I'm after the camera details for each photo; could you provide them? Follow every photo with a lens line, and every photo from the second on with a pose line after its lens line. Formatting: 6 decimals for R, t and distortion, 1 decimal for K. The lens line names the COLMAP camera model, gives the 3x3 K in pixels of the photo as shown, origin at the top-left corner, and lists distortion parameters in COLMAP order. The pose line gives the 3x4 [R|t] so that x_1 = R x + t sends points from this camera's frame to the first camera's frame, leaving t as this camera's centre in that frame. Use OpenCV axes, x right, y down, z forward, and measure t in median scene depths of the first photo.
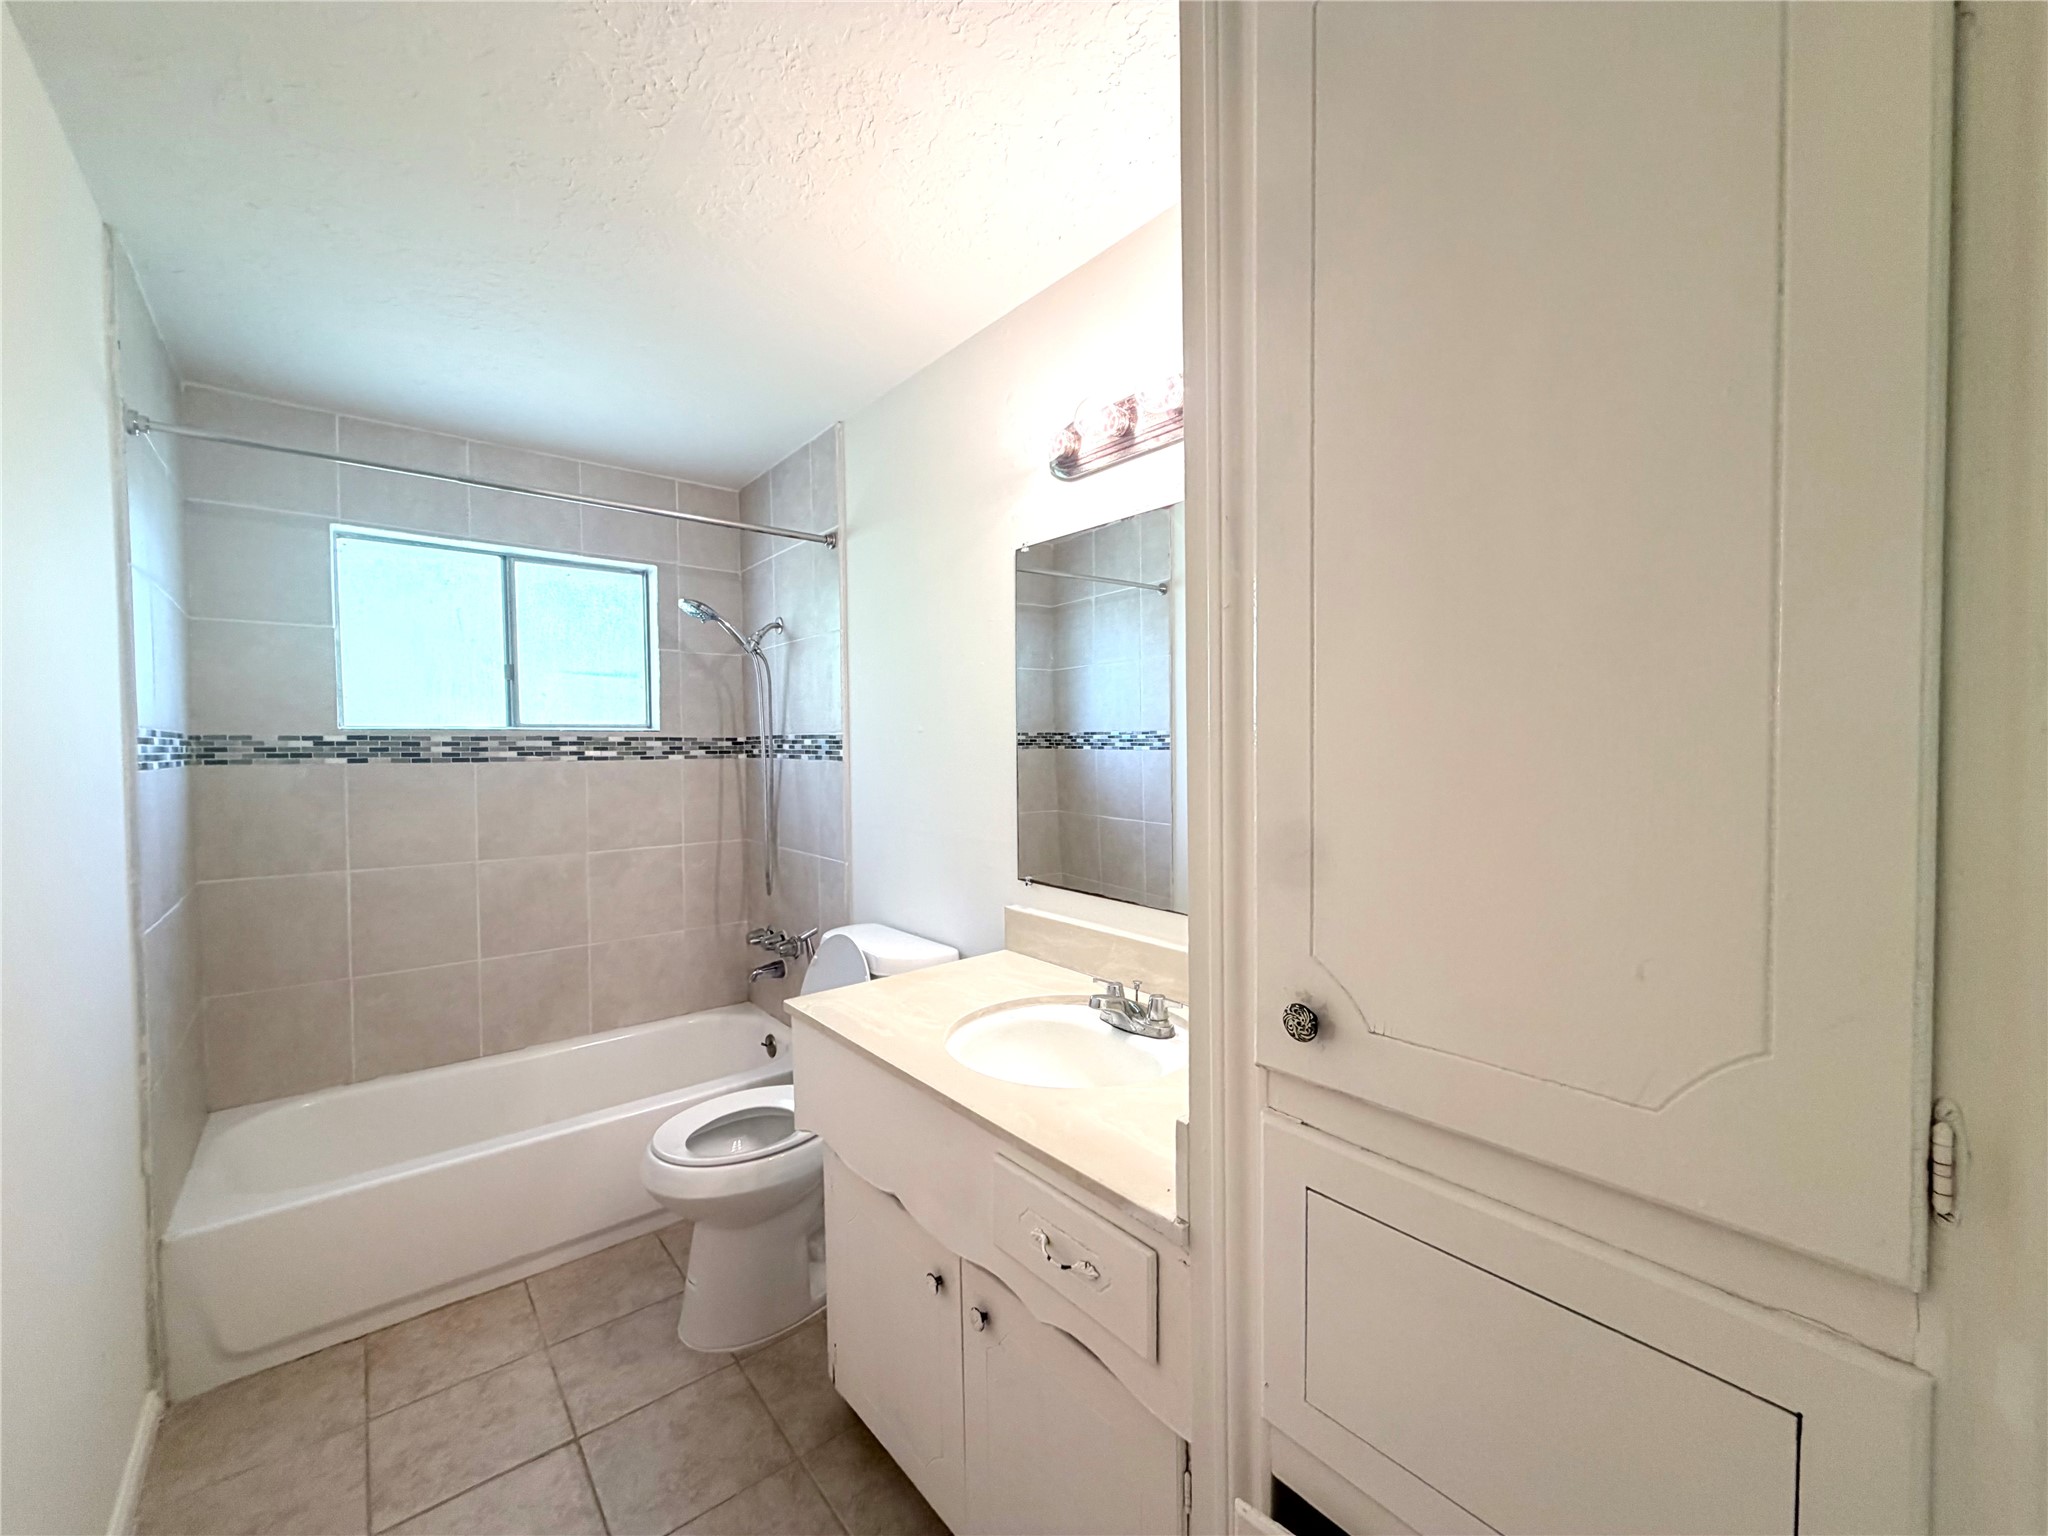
lens RADIAL K [[818.5, 0, 1024.0], [0, 818.5, 768.0], [0, 0, 1]] dist [0.000849, -0.000202]
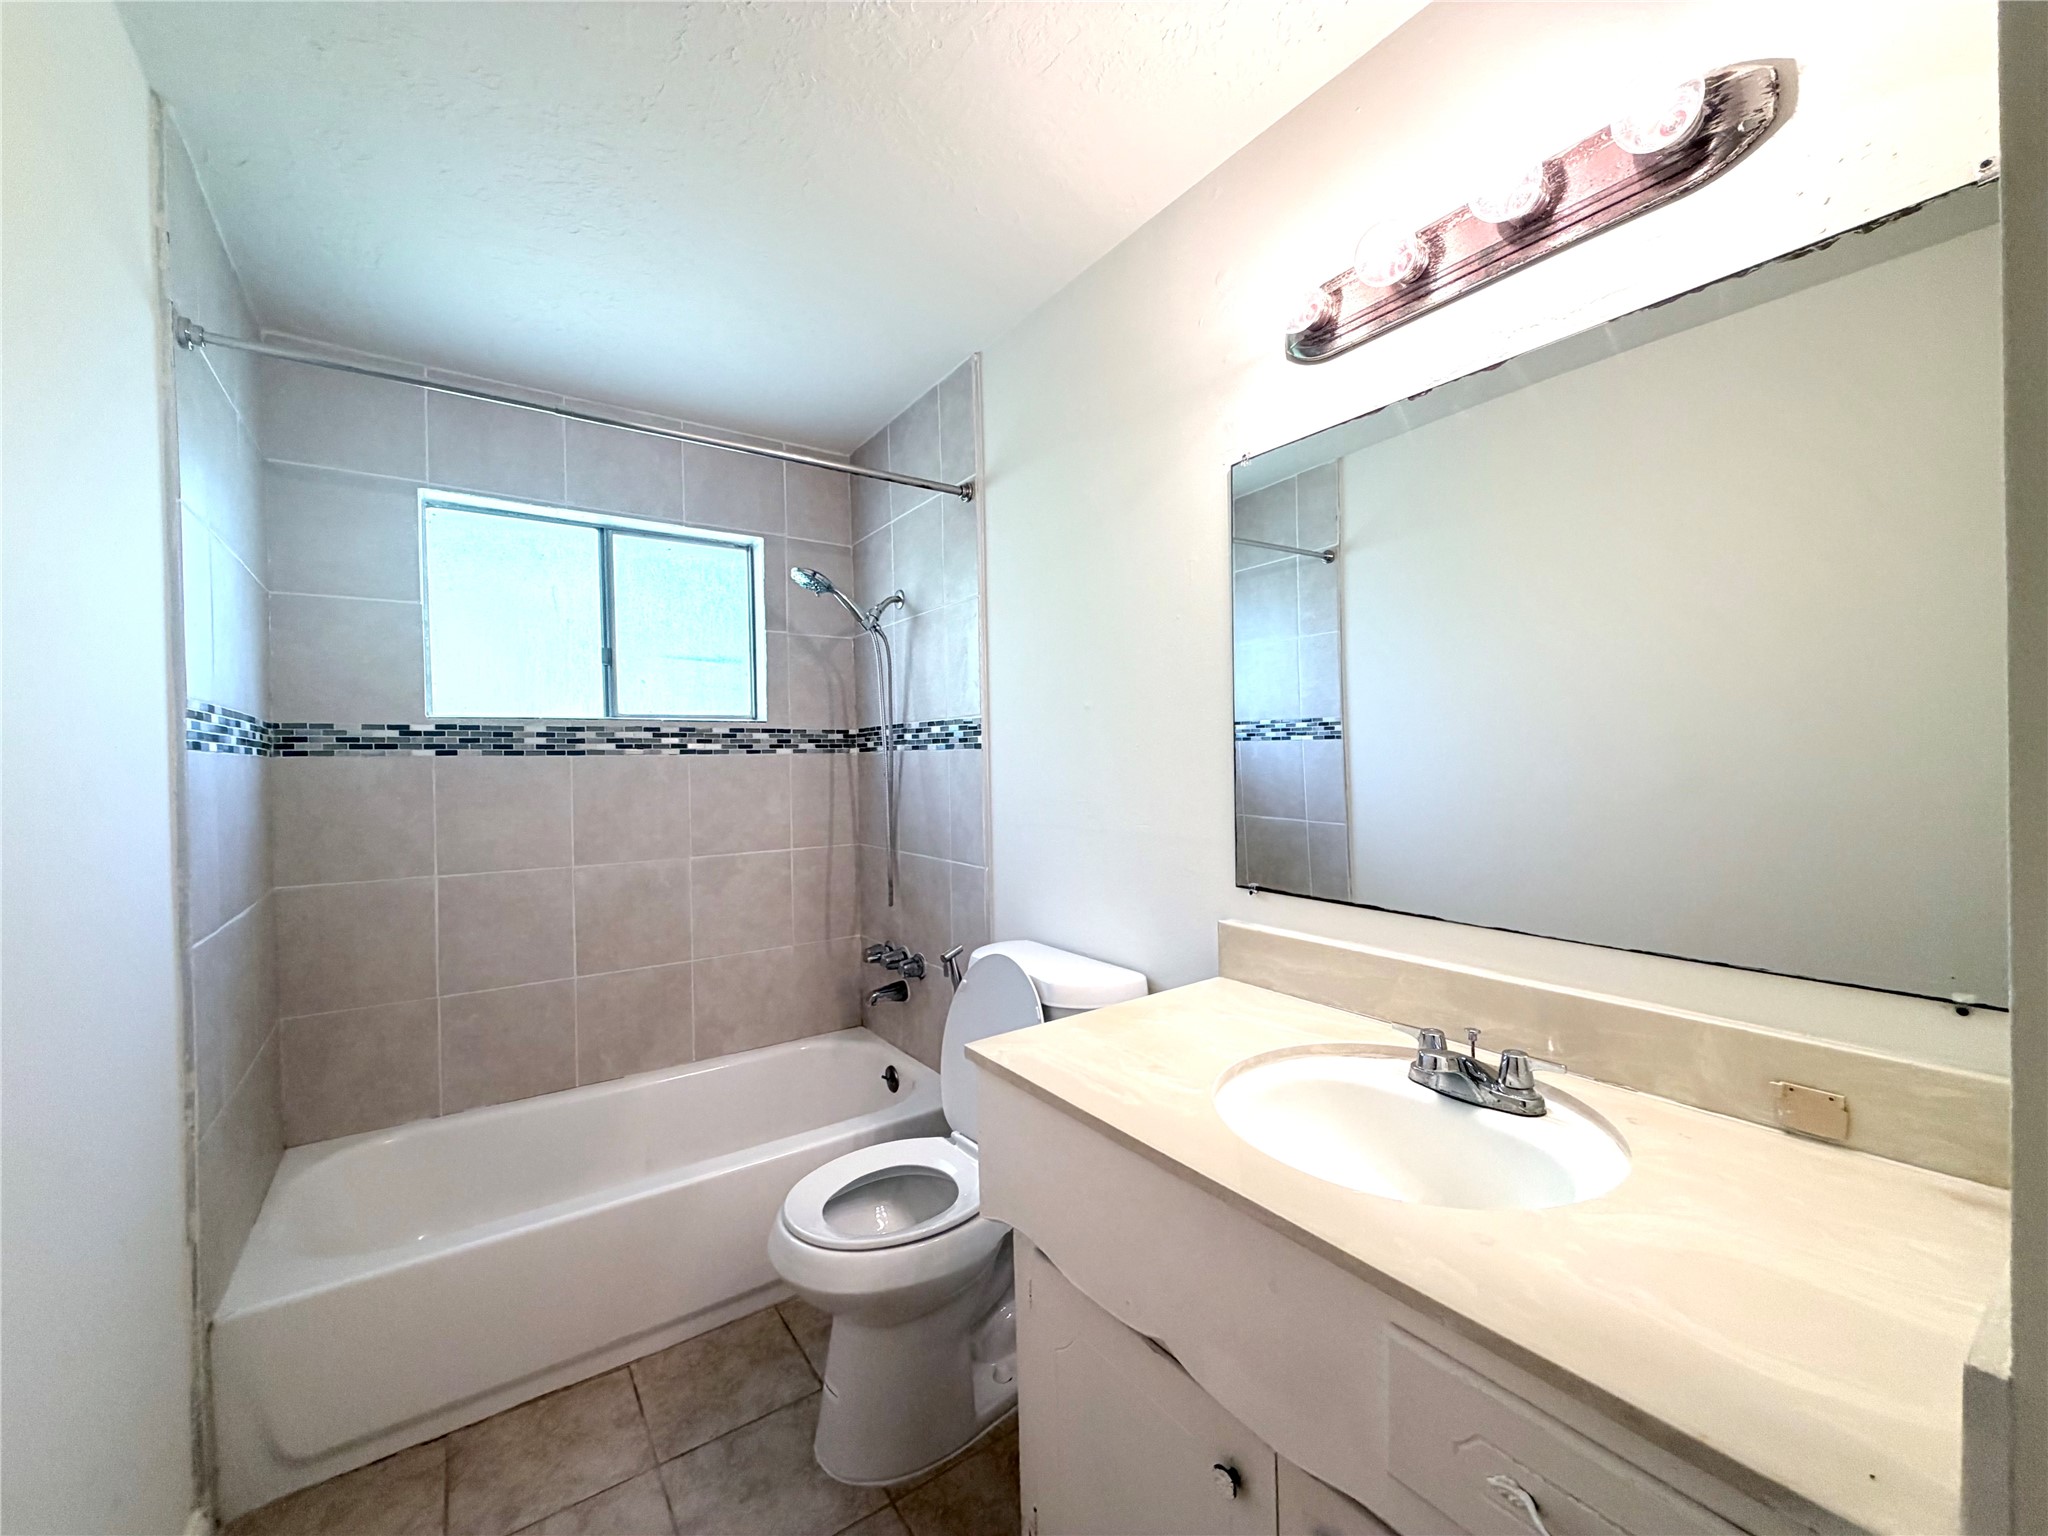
lens RADIAL K [[818.5, 0, 1024.0], [0, 818.5, 768.0], [0, 0, 1]] dist [0.000849, -0.000202]
pose [[0.996770, -0.008952, -0.079812, -0.128478], [0.007679, 0.999839, -0.016237, 0.030244], [0.079944, 0.015571, 0.996678, 0.179941]]
